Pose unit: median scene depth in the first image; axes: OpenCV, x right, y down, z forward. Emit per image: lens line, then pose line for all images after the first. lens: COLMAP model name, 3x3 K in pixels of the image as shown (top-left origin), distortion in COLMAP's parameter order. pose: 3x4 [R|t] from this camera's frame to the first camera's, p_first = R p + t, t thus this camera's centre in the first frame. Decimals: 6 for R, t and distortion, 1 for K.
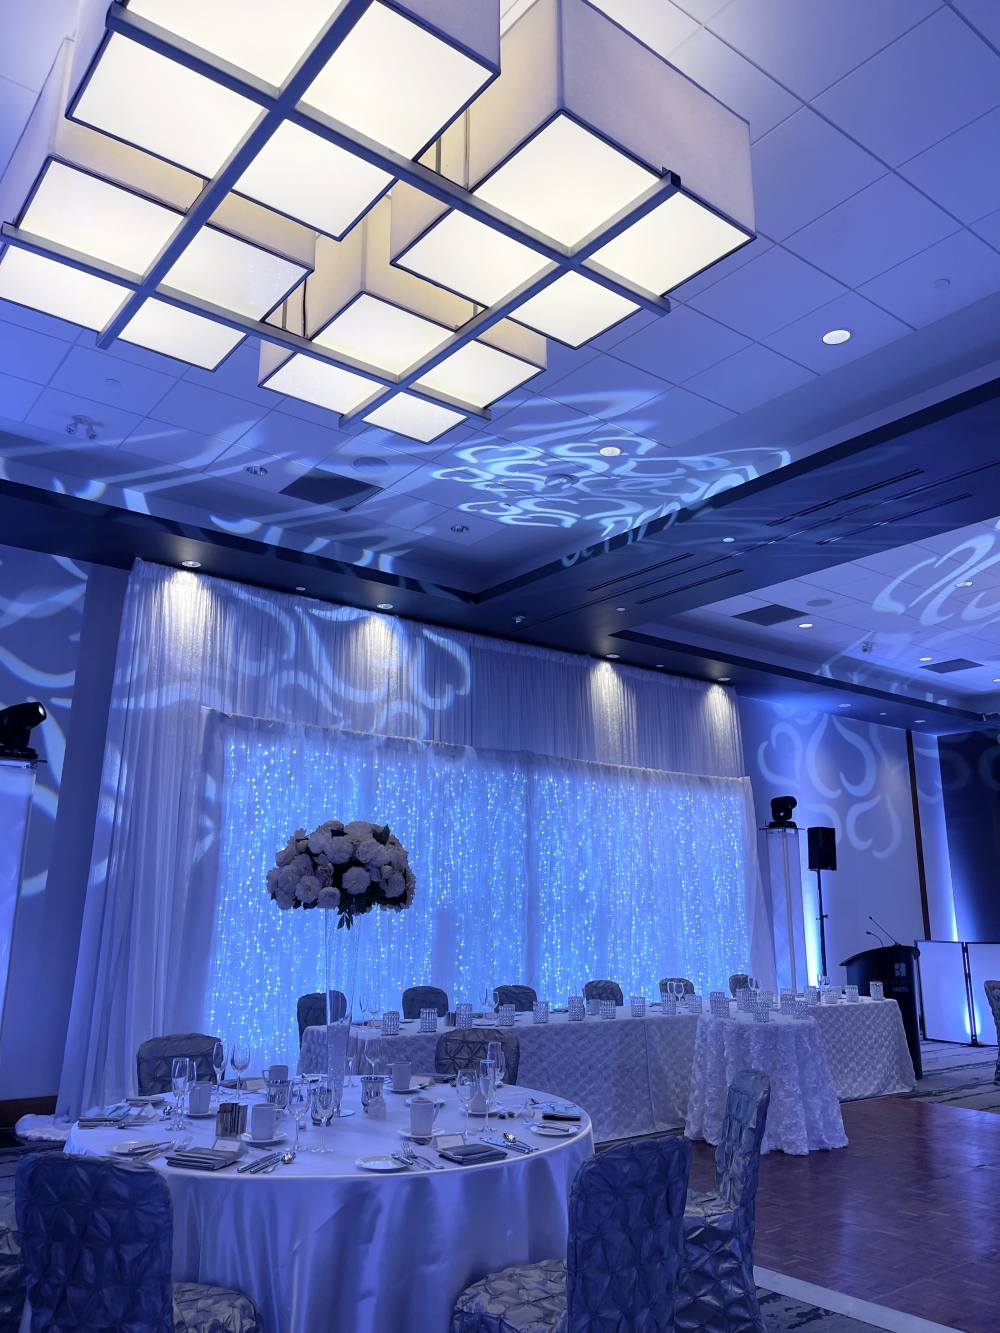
lens RADIAL K [[1002.5, 0, 499.5], [0, 1002.5, 676.4], [0, 0, 1]] dist [0.060402, -0.076365]
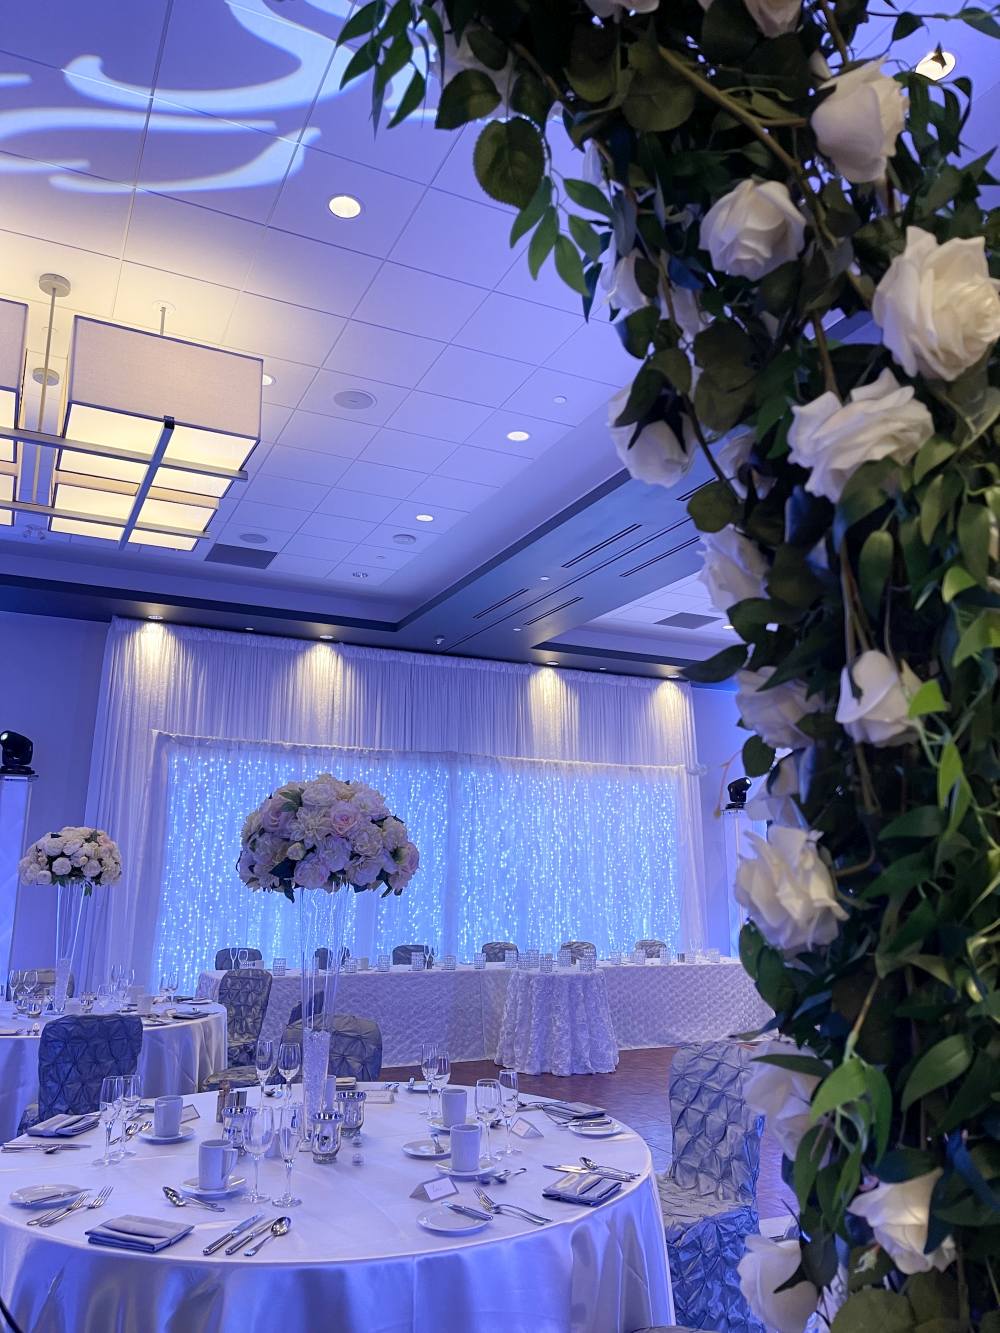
lens RADIAL K [[1002.5, 0, 502.6], [0, 1002.5, 678.3], [0, 0, 1]] dist [0.060402, -0.076365]
pose [[0.979357, -0.042043, -0.197719, 0.375700], [0.047098, 0.998671, 0.020930, -0.039382], [0.196576, -0.029810, 0.980035, -0.174790]]
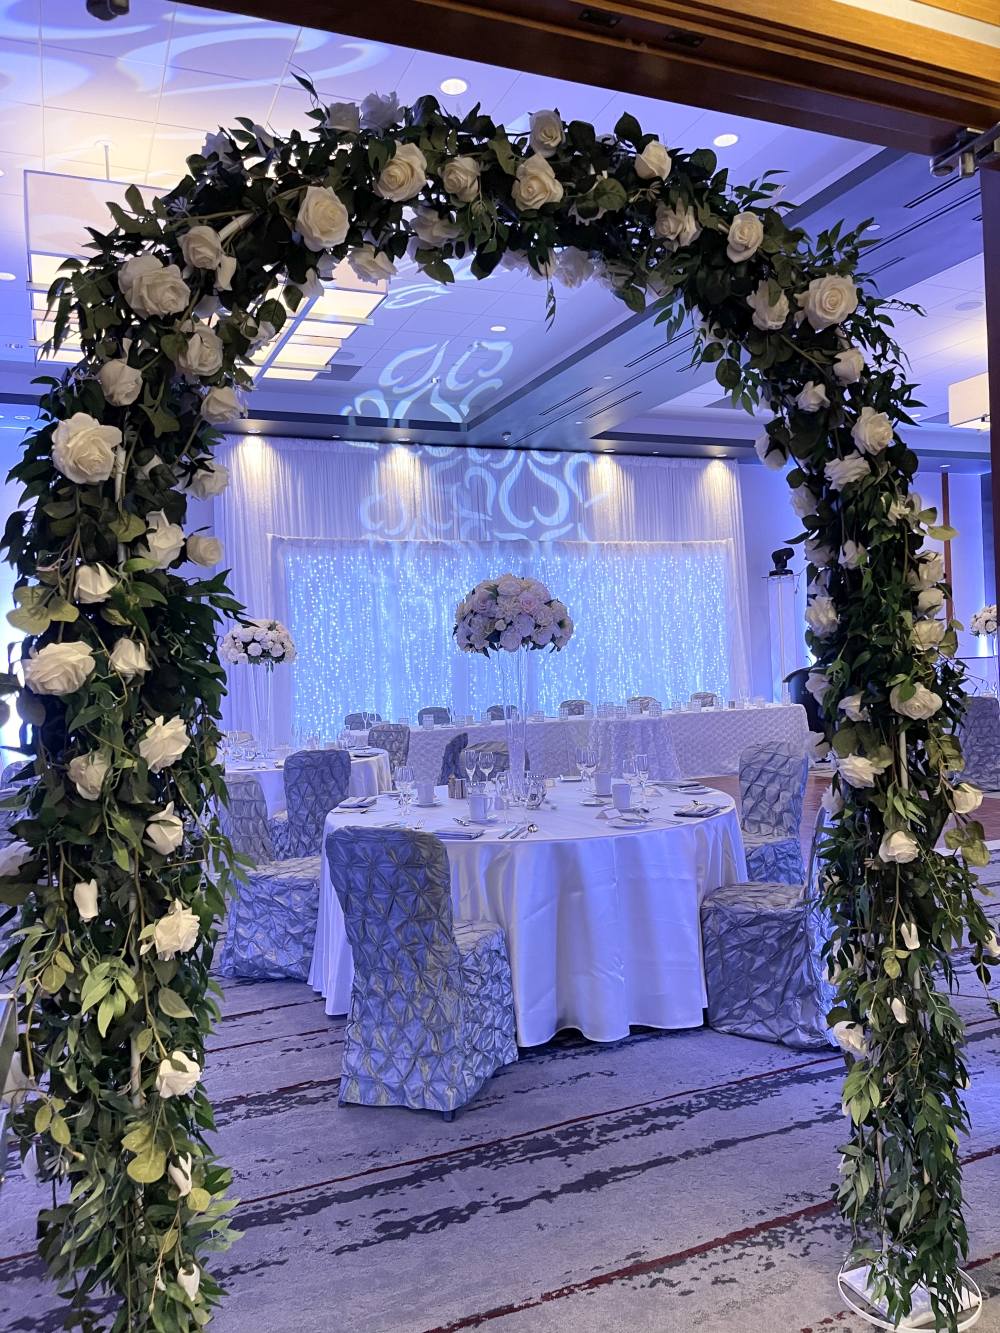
lens RADIAL K [[1002.5, 0, 499.0], [0, 1002.5, 680.0], [0, 0, 1]] dist [0.060402, -0.076365]
pose [[0.968260, -0.044190, -0.246008, 0.364402], [0.104324, 0.965865, 0.237111, -0.072886], [0.227132, -0.255249, 0.939818, -0.353215]]
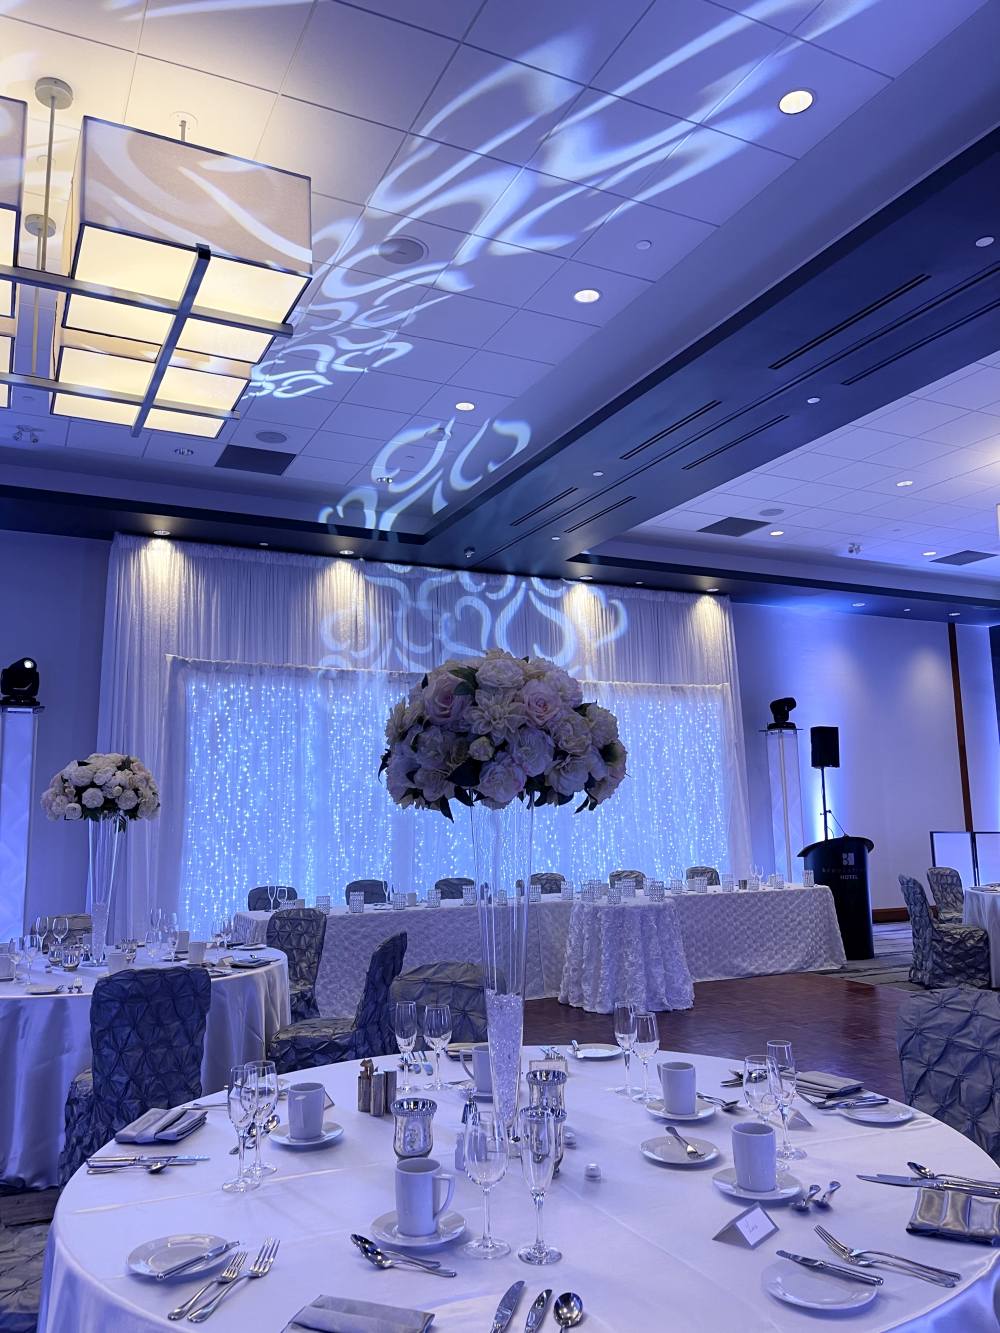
lens RADIAL K [[1002.5, 0, 496.8], [0, 1002.5, 679.2], [0, 0, 1]] dist [0.060402, -0.076365]
pose [[0.980098, -0.052924, -0.191330, 0.289636], [0.070403, 0.993827, 0.085739, -0.014670], [0.185612, -0.097502, 0.977774, -0.091537]]
